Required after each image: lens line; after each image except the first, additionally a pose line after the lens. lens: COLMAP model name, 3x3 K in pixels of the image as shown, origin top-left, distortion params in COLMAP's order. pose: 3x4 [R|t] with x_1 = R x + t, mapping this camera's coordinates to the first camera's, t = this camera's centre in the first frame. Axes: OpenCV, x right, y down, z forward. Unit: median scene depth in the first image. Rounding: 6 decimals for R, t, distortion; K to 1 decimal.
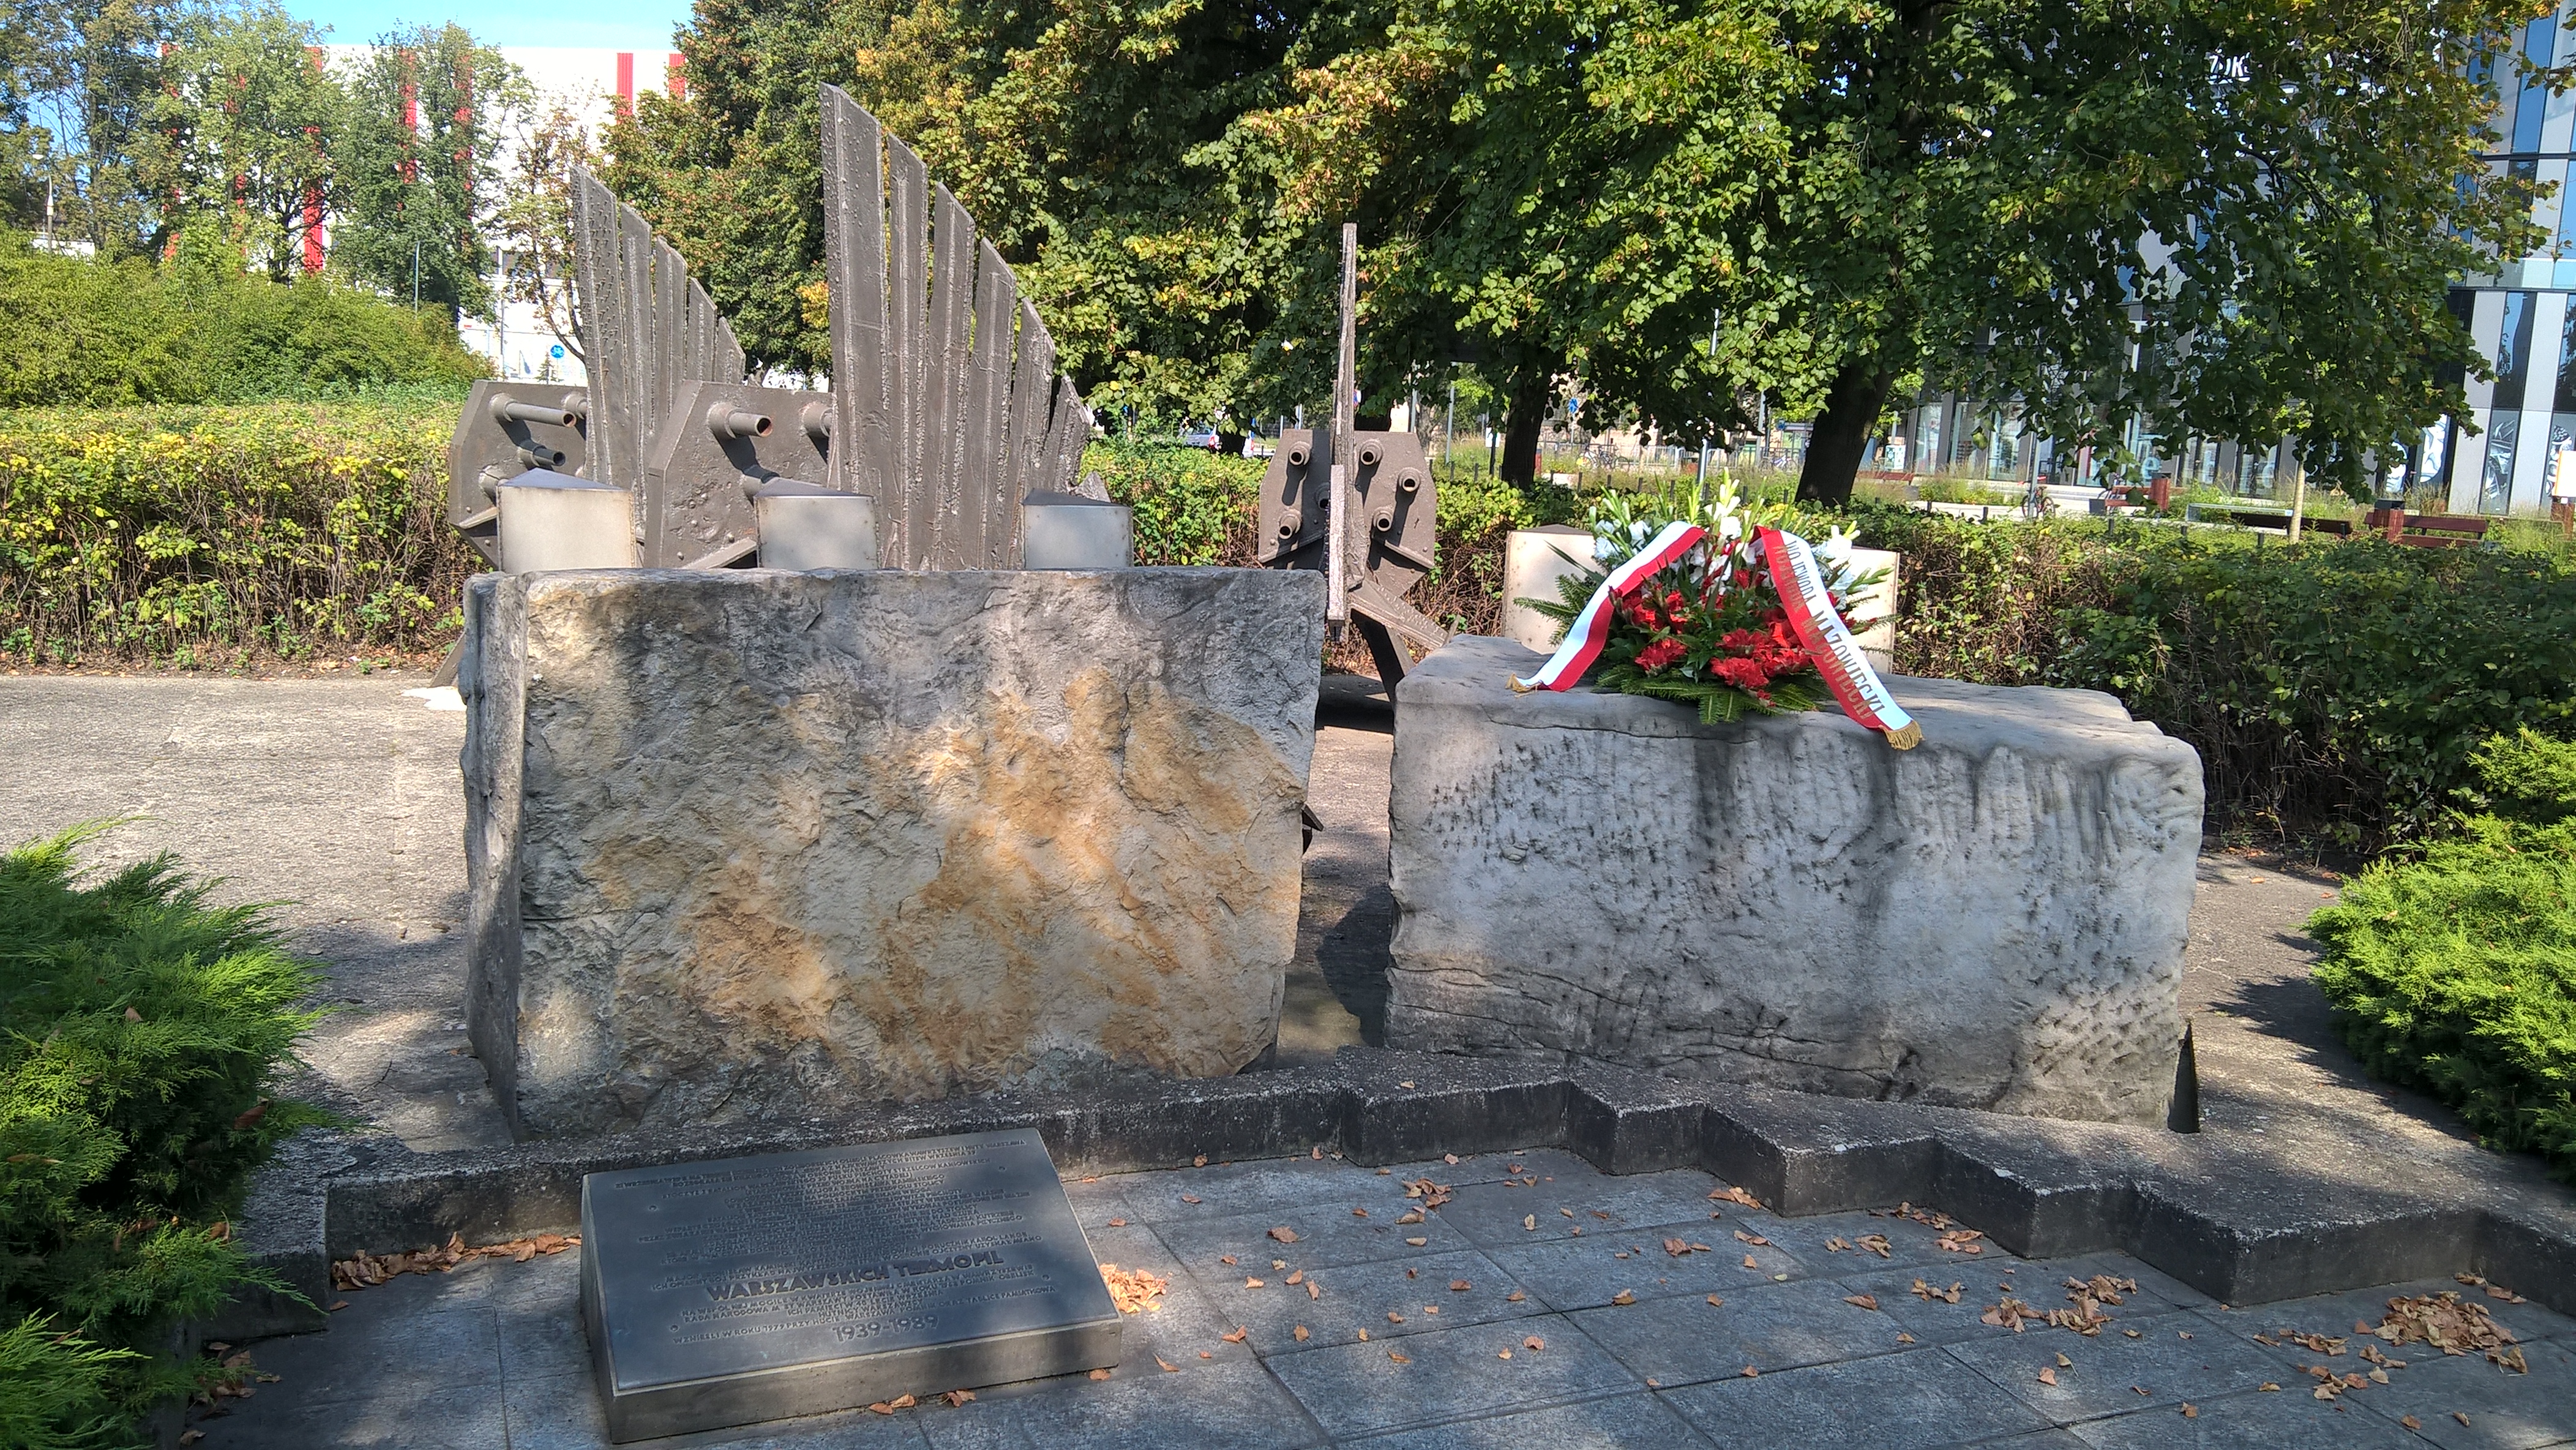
lens RADIAL K [[2039.9, 0, 1291.5], [0, 2039.9, 683.6], [0, 0, 1]] dist [0.147693, -0.282009]
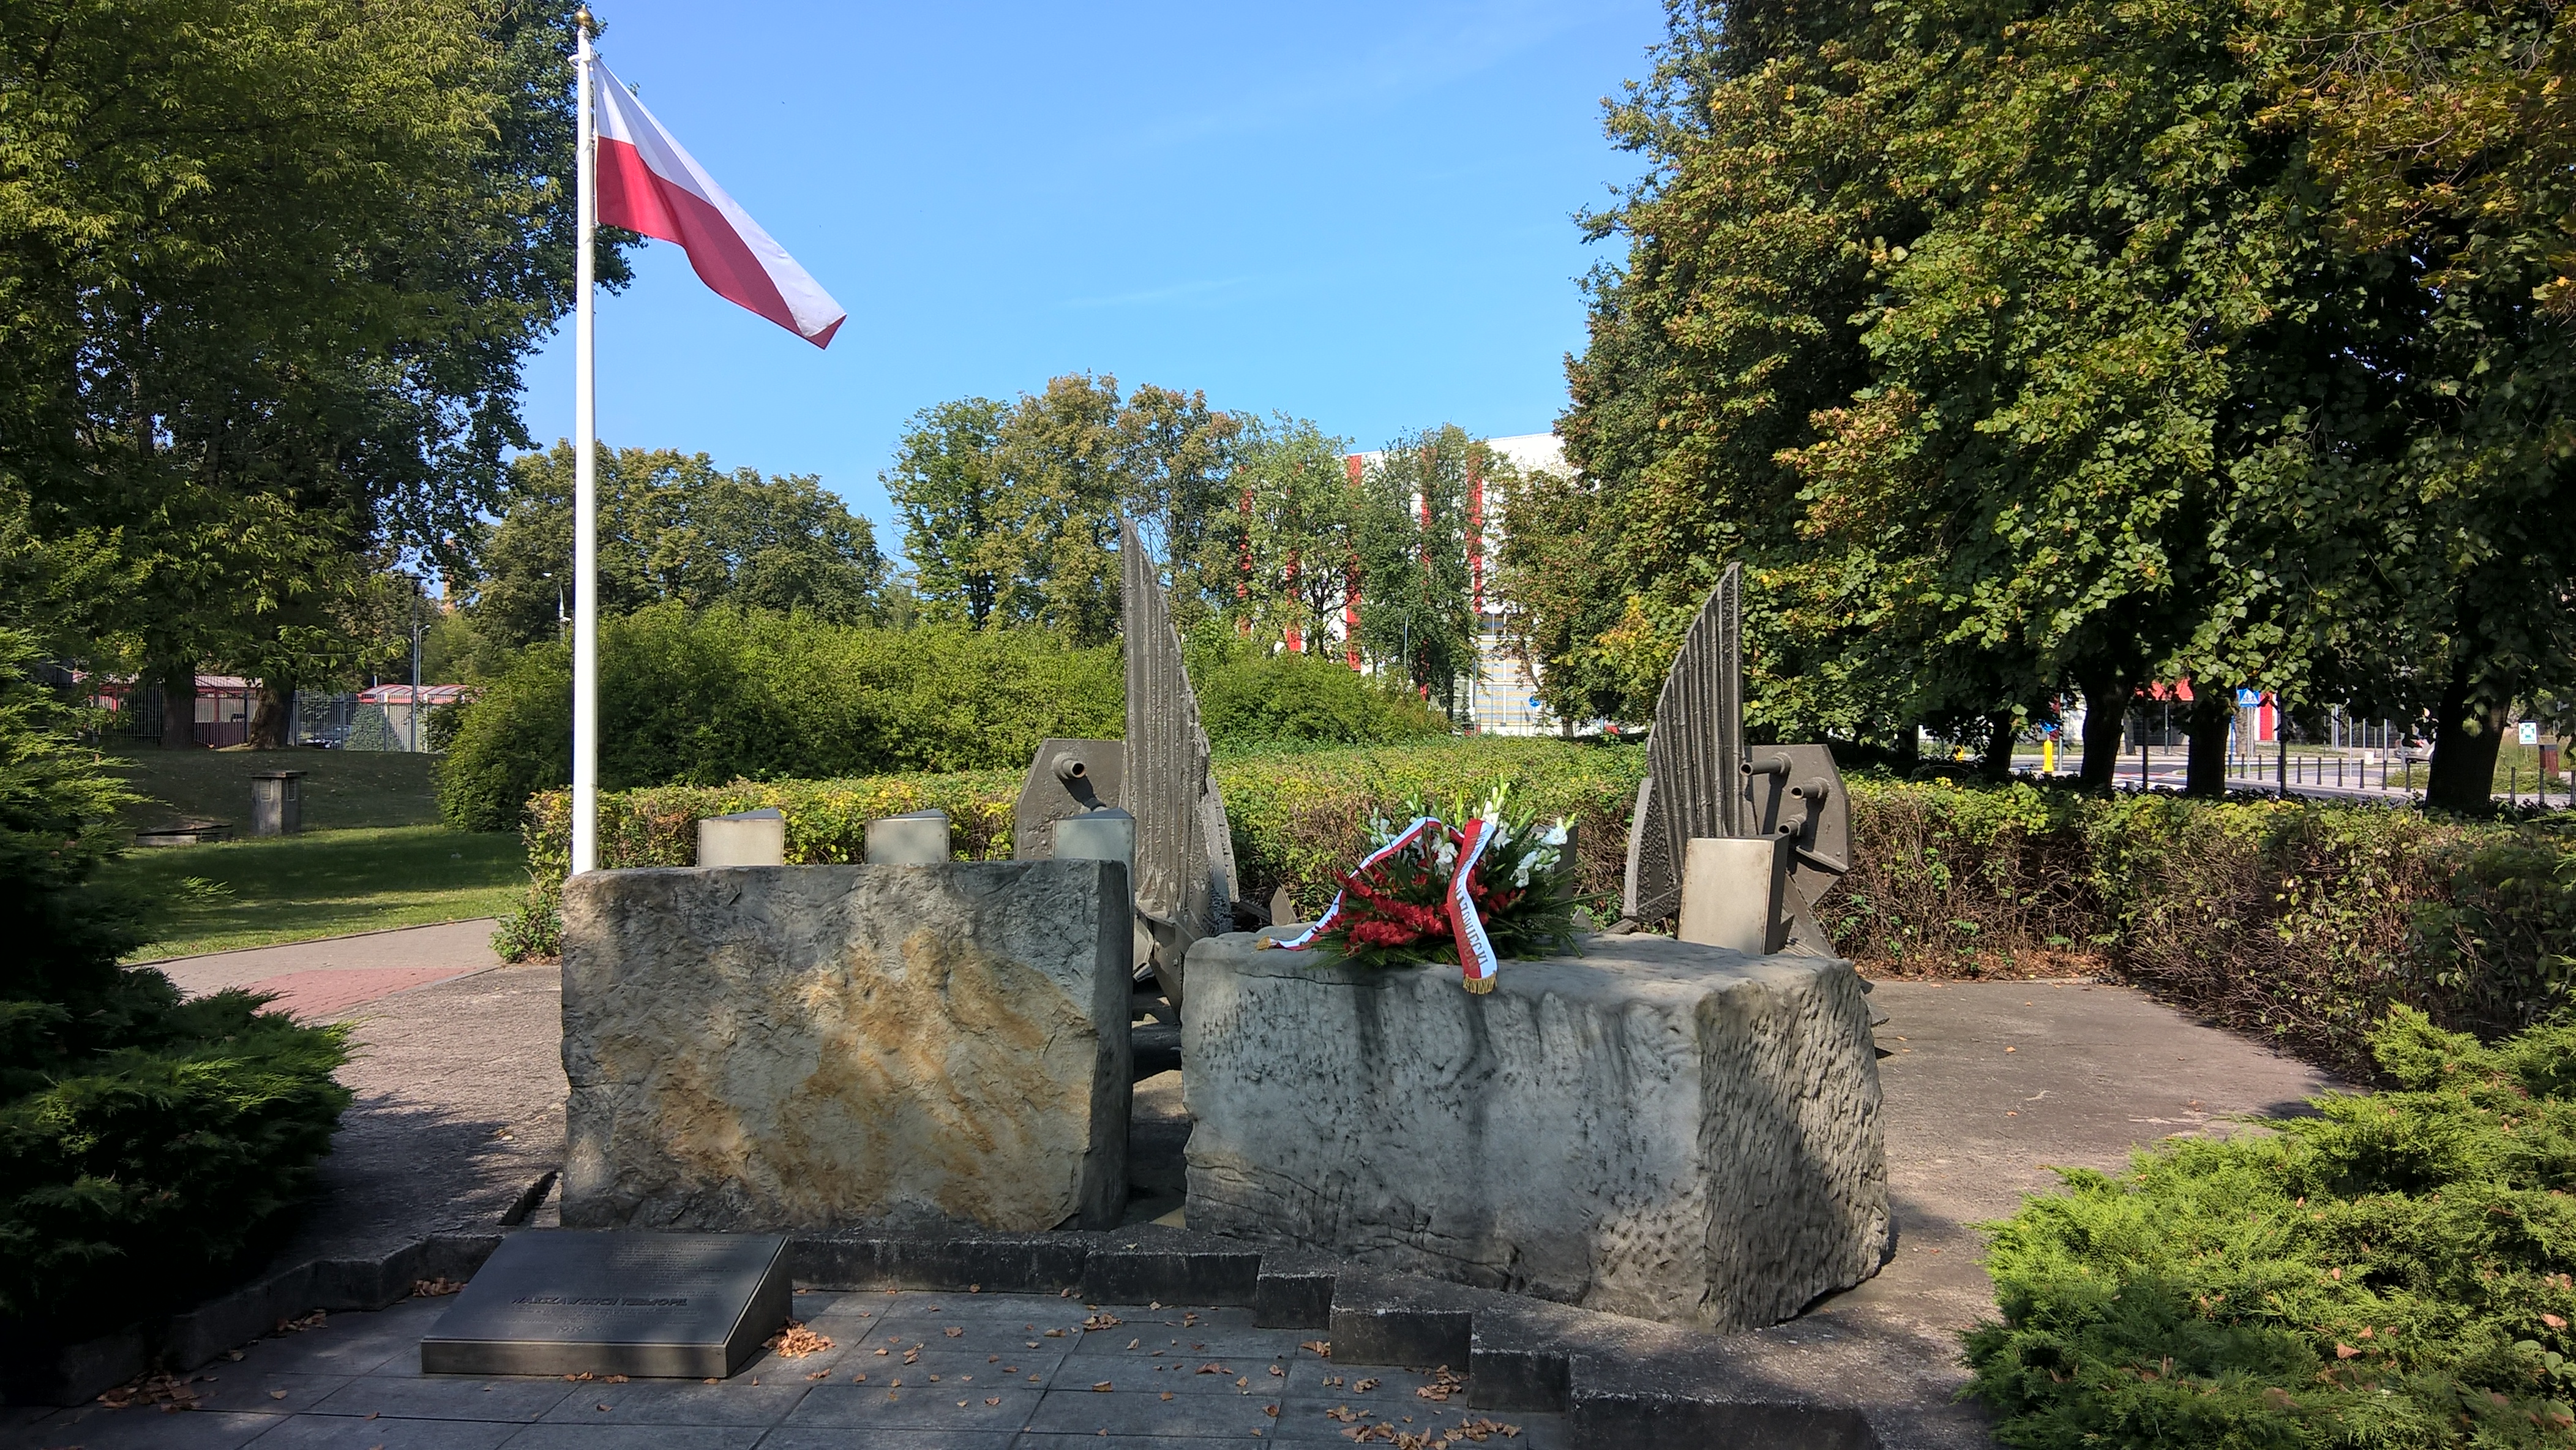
lens RADIAL K [[2039.9, 0, 1291.5], [0, 2039.9, 683.6], [0, 0, 1]] dist [0.147693, -0.282009]
pose [[0.882749, -0.060698, -0.465907, 0.783025], [-0.014315, 0.987685, -0.155799, 0.041154], [0.469626, 0.144201, 0.871009, -0.167274]]
